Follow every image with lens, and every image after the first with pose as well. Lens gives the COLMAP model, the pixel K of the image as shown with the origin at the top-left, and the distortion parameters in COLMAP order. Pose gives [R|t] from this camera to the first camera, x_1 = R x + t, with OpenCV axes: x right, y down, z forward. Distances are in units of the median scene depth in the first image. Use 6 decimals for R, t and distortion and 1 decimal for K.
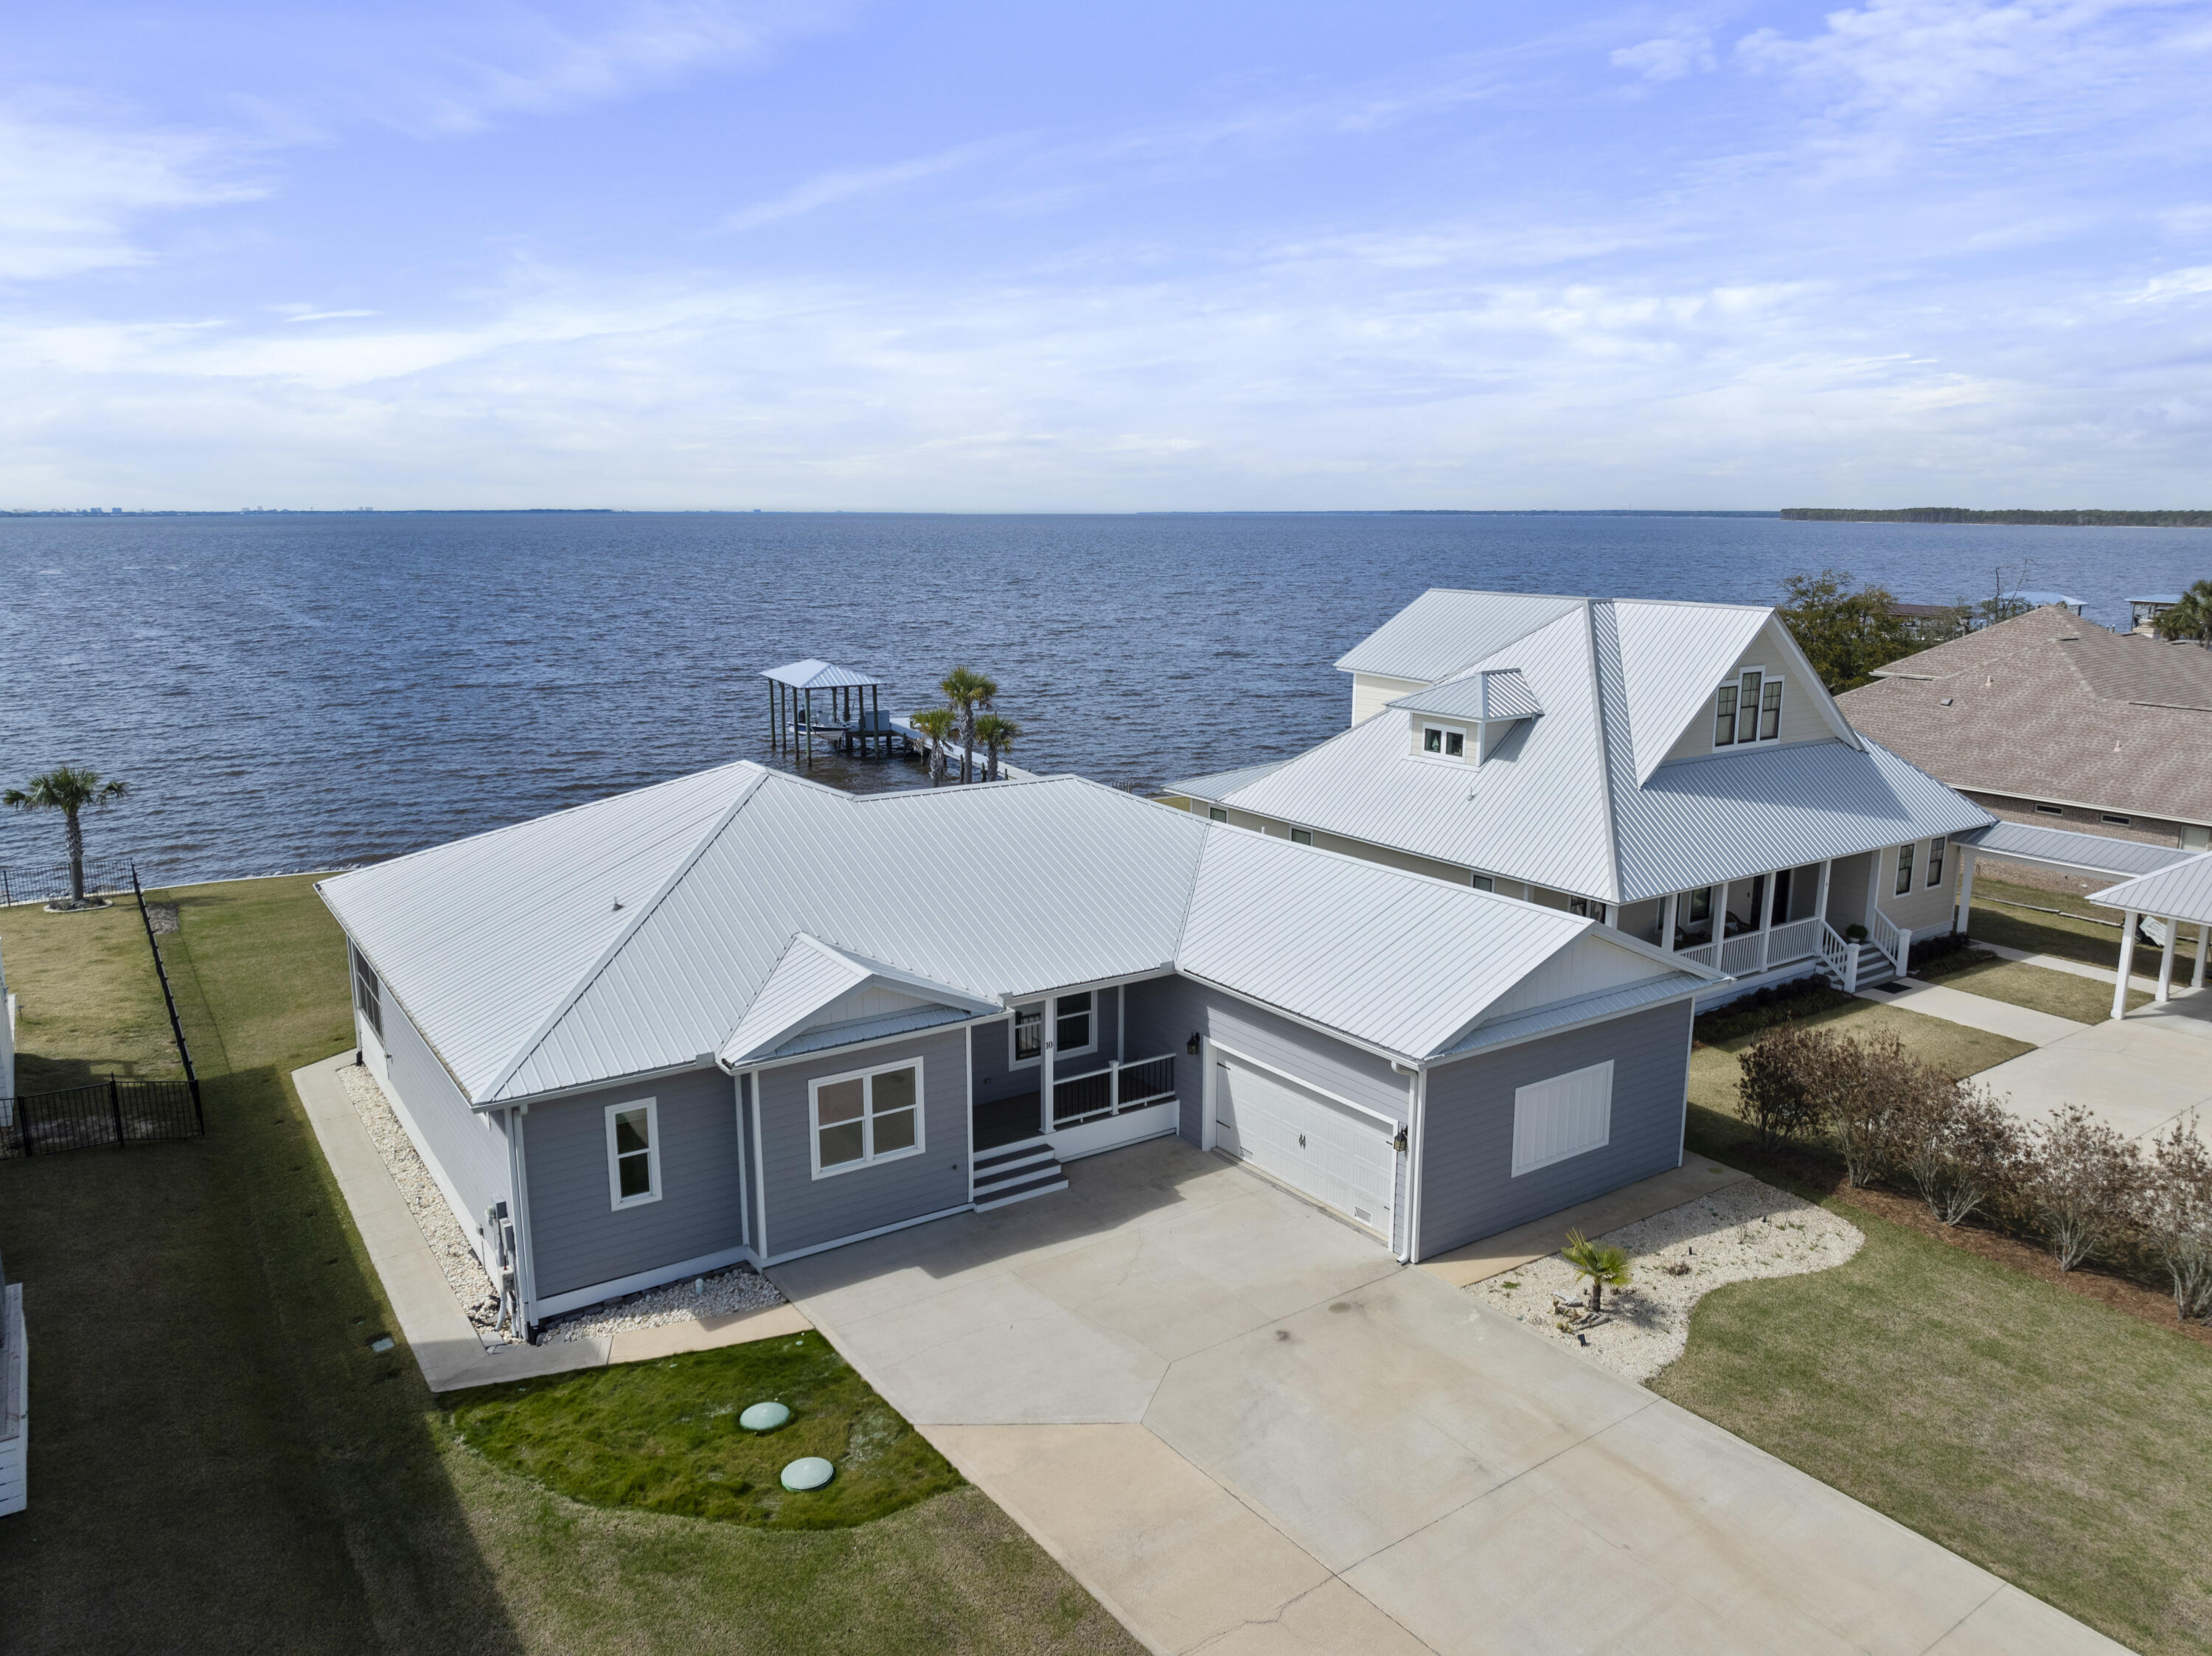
lens RADIAL K [[1544.7, 0, 1117.6], [0, 1544.7, 831.3], [0, 0, 1]] dist [-0.034647, -0.002375]
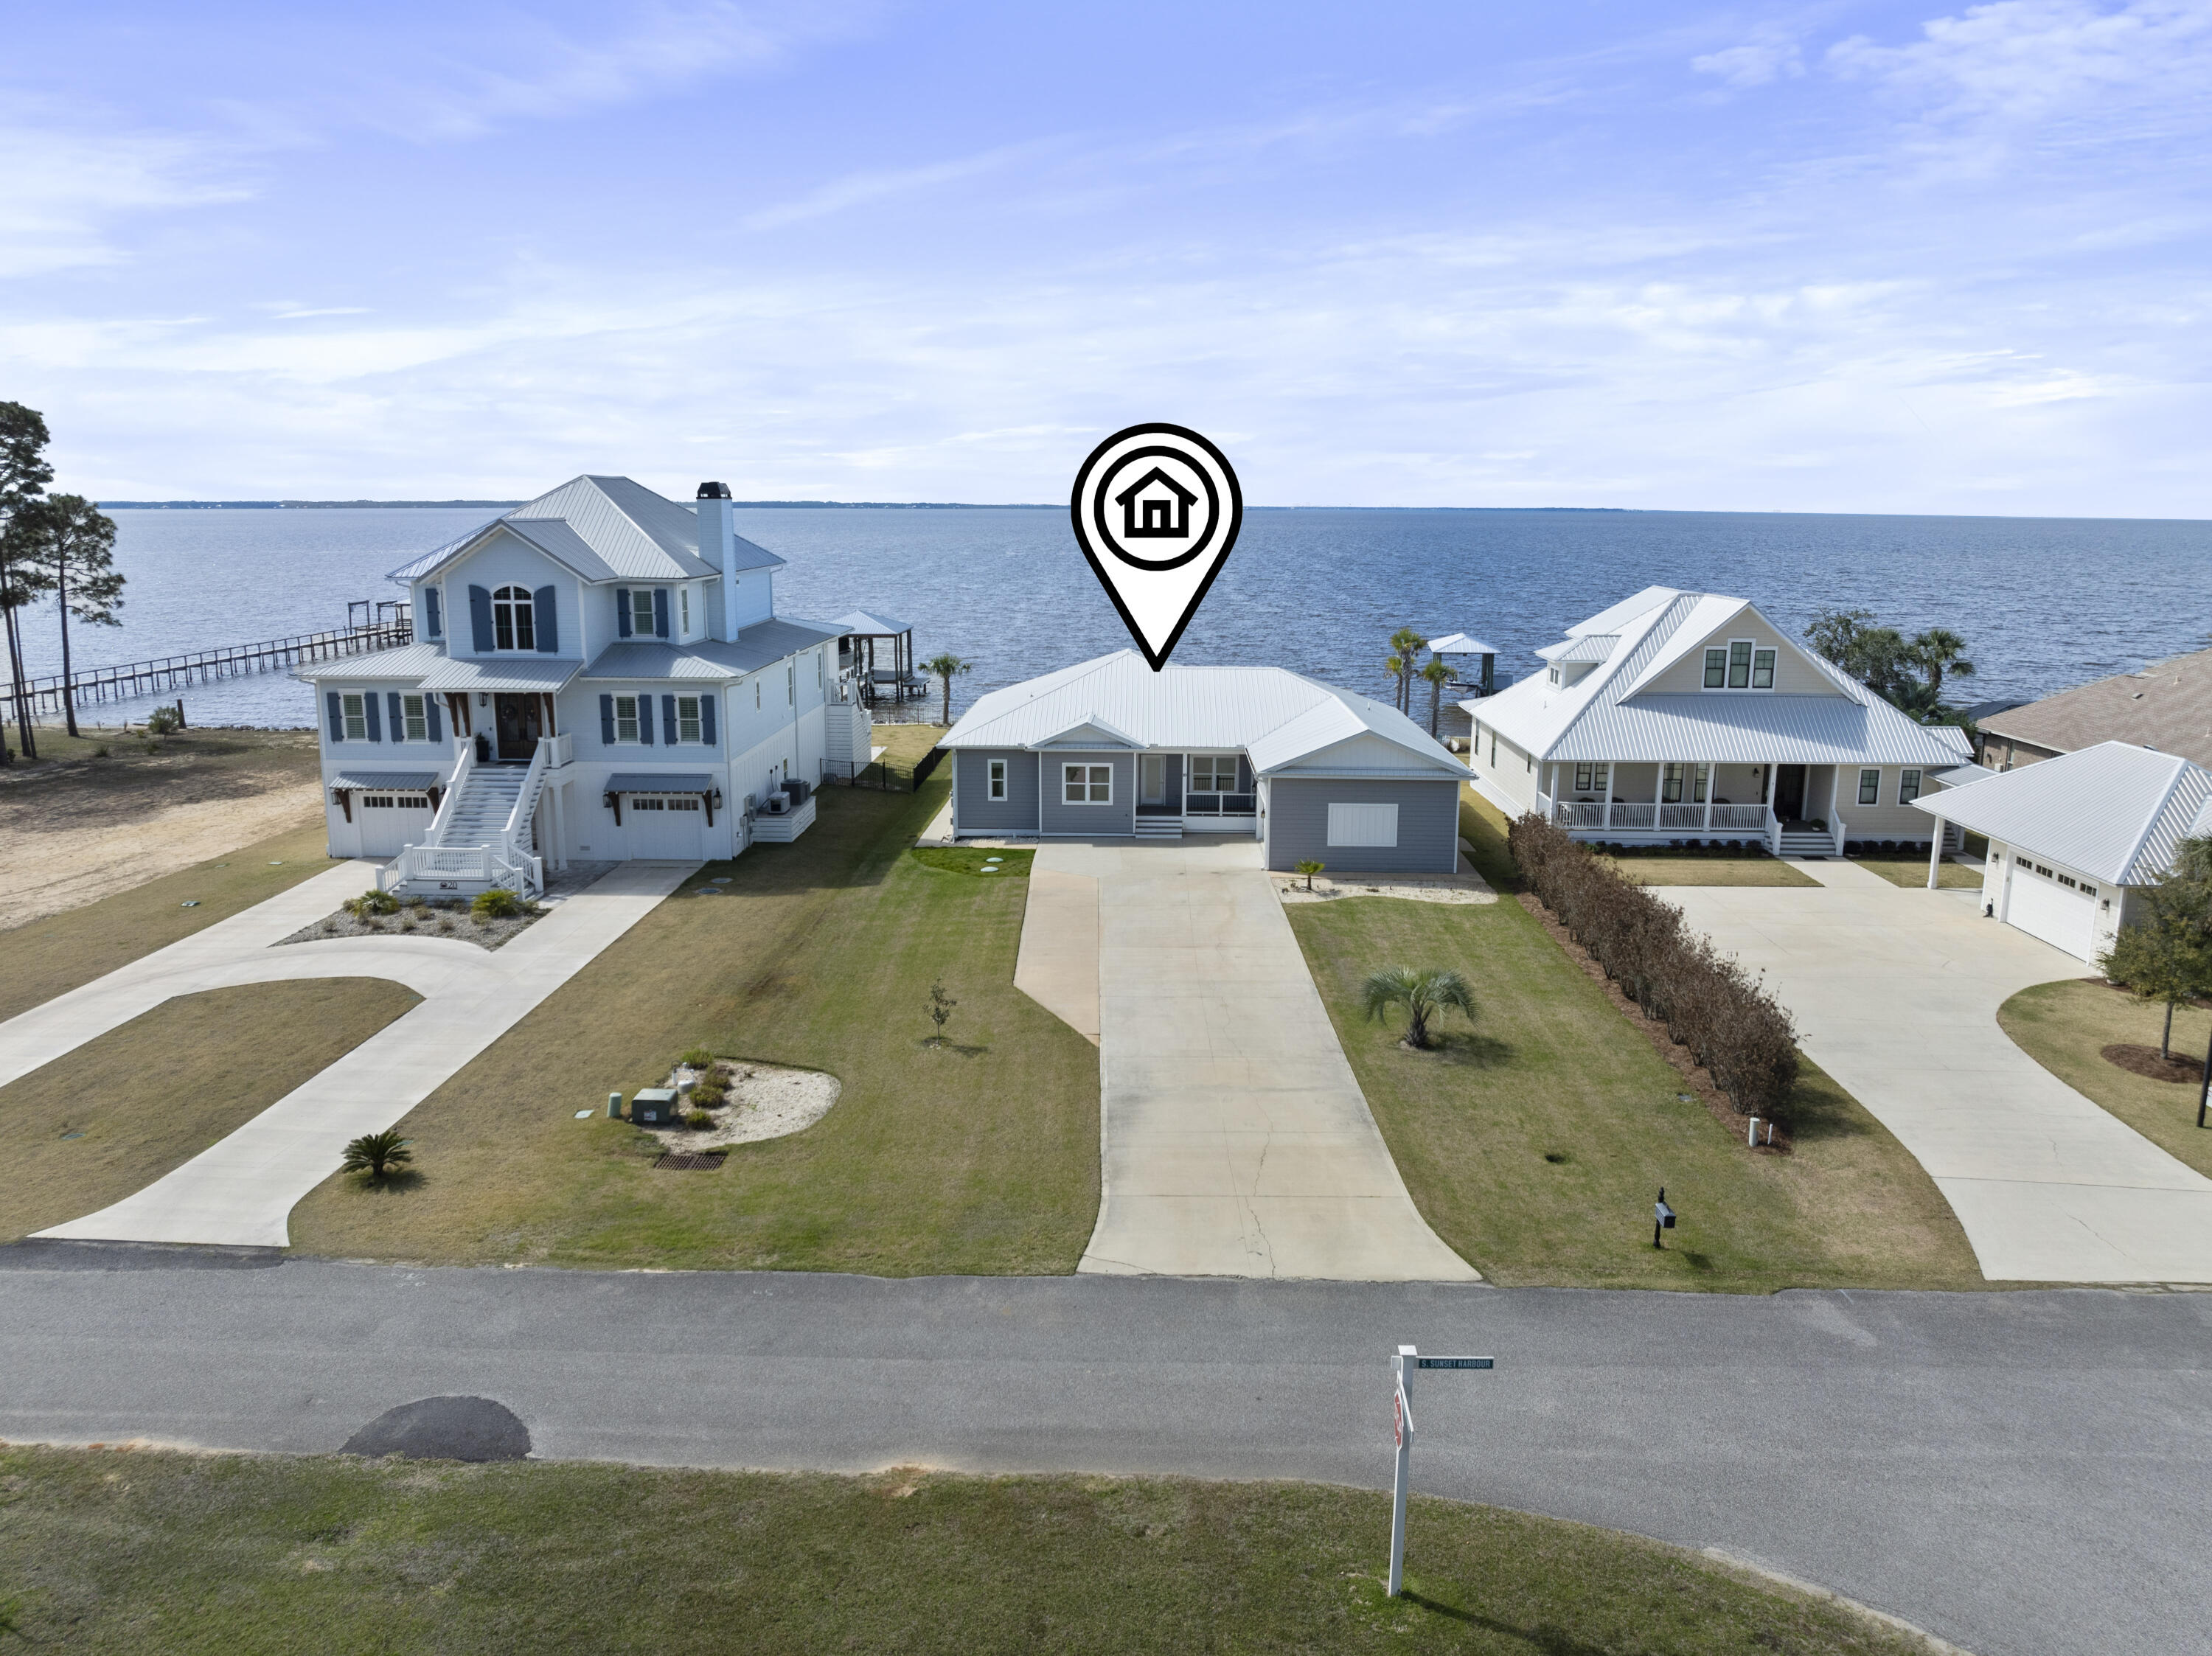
lens RADIAL K [[1544.7, 0, 1117.6], [0, 1544.7, 831.3], [0, 0, 1]] dist [-0.034647, -0.002375]
pose [[0.811289, 0.121042, -0.571978, 1.251707], [-0.120760, 0.991930, 0.038628, 0.155858], [0.572038, 0.037734, 0.819359, -0.947627]]
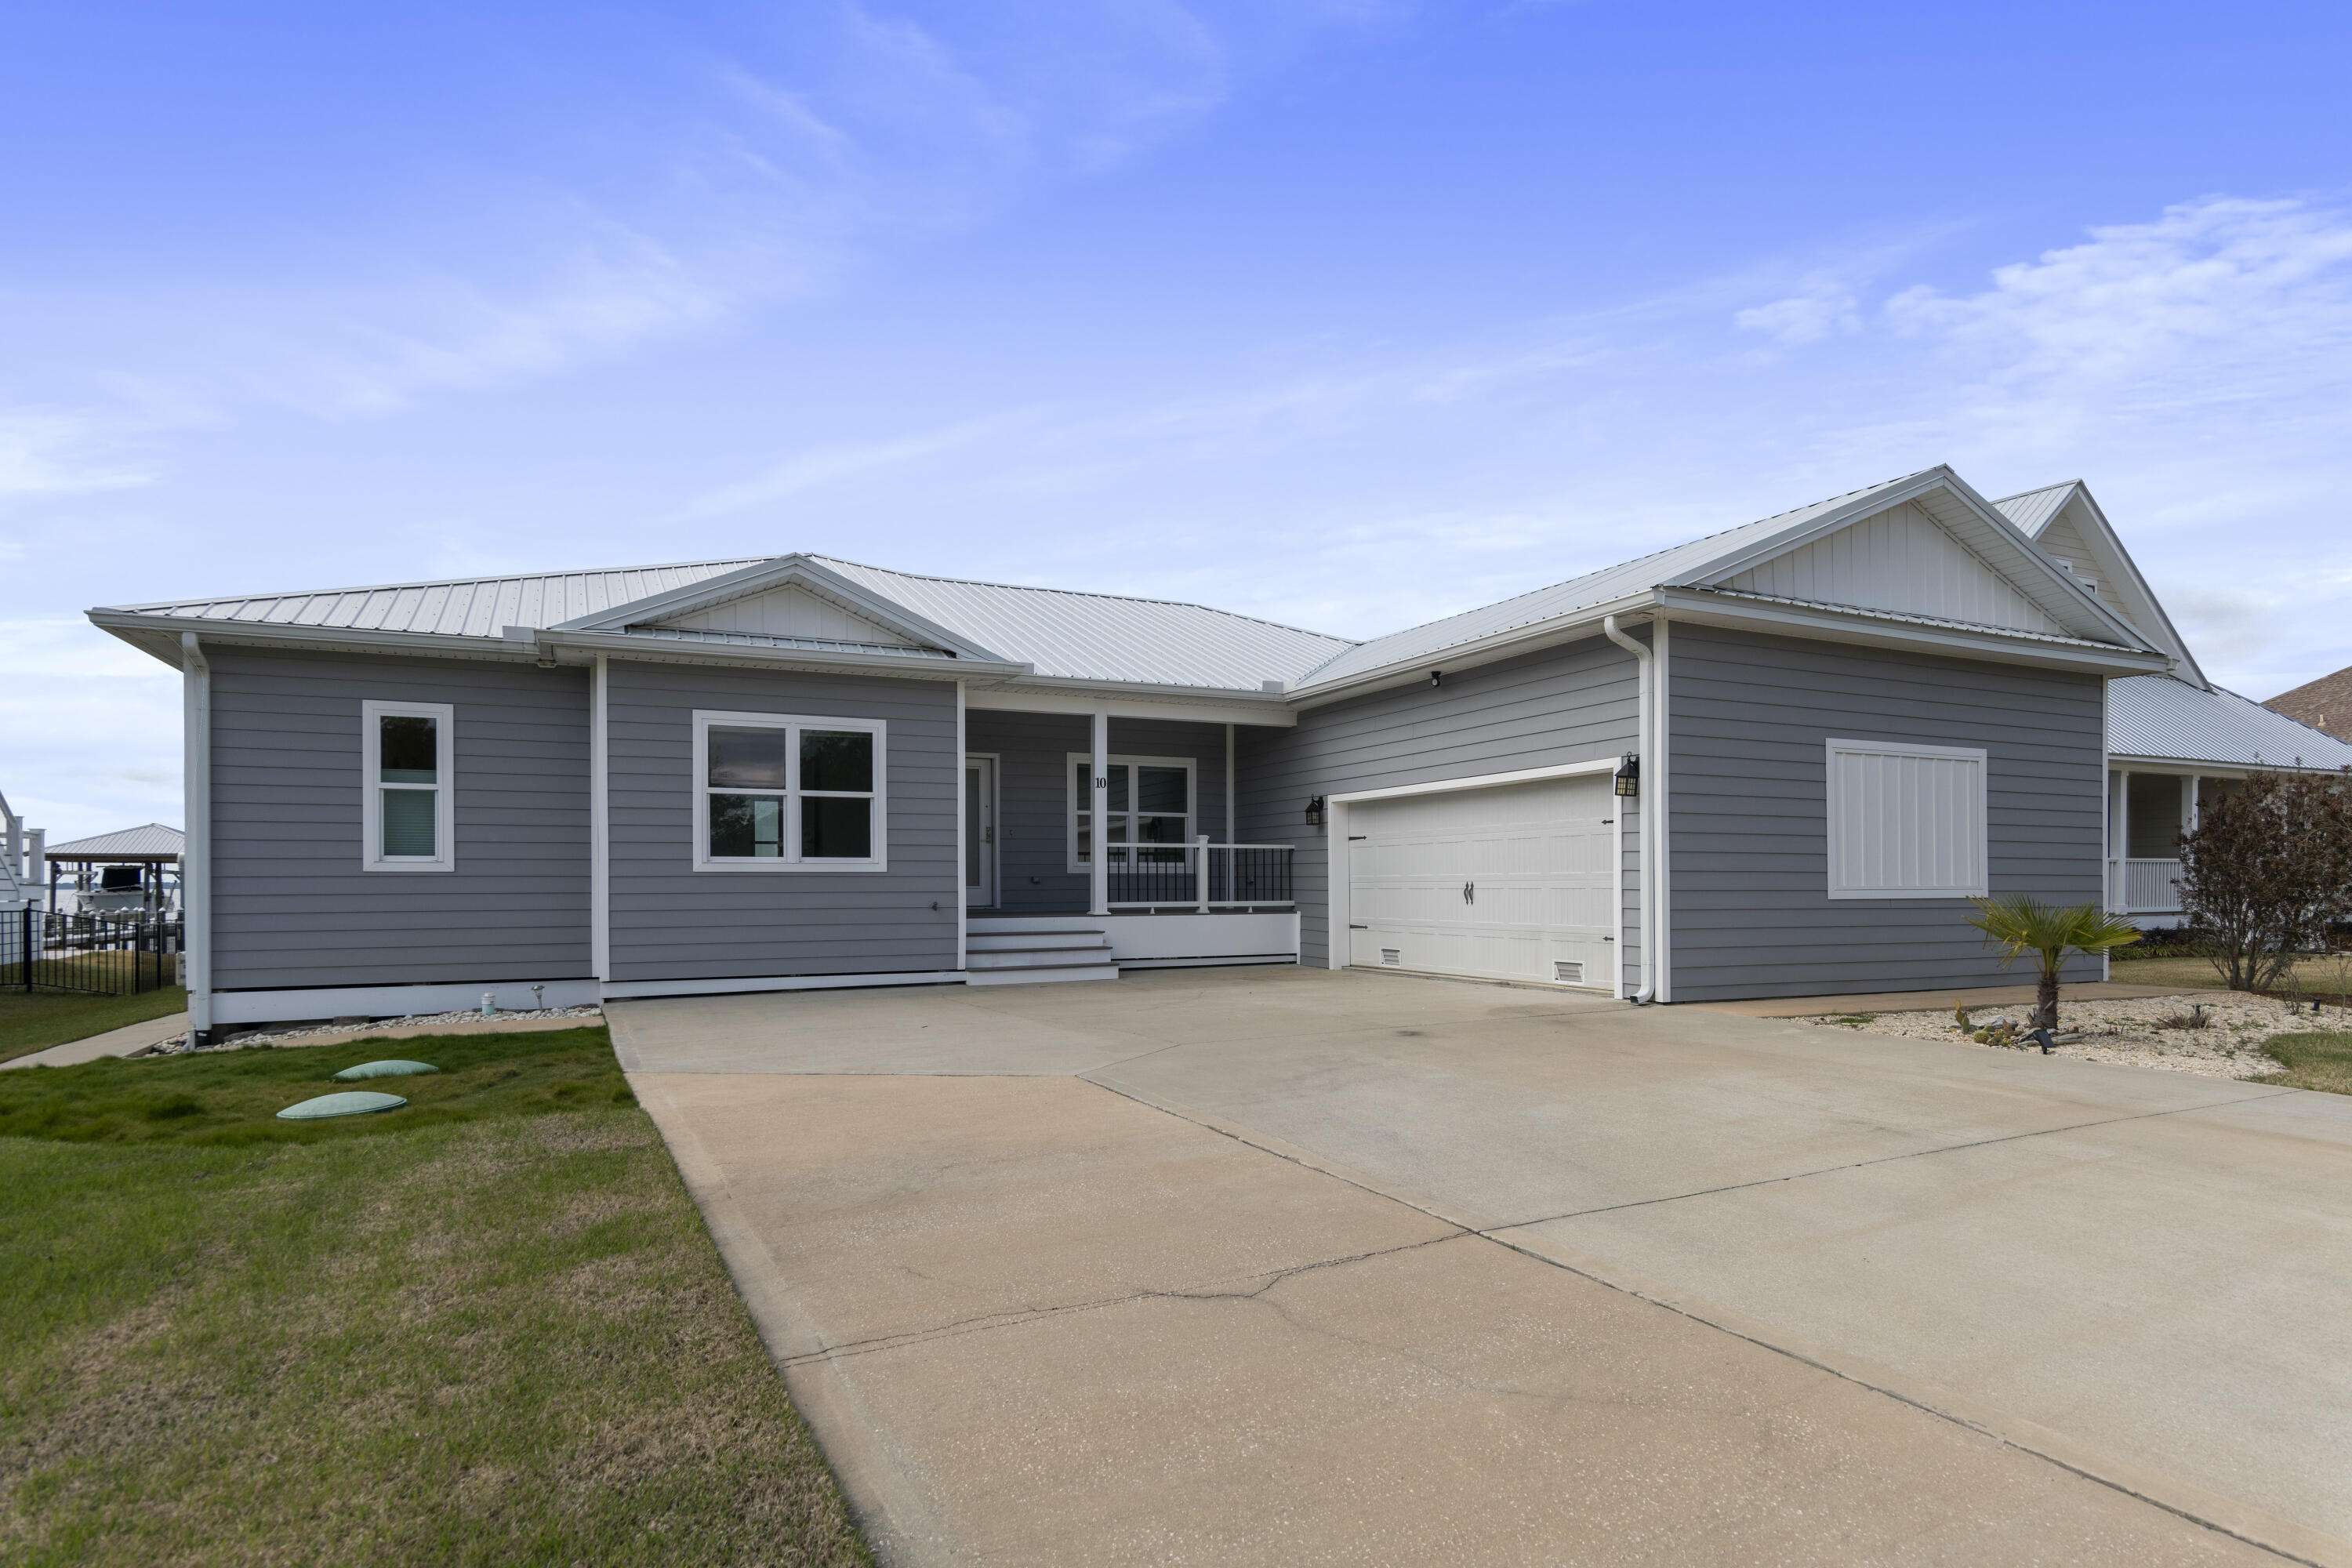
lens RADIAL K [[1253.8, 0, 1177.4], [0, 1253.8, 882.9], [0, 0, 1]] dist [-0.001333, 0.000545]
pose [[0.988367, -0.005696, -0.151982, 0.082582], [-0.025552, 0.978876, -0.202851, 0.320822], [0.149927, 0.204375, 0.967343, 0.495906]]
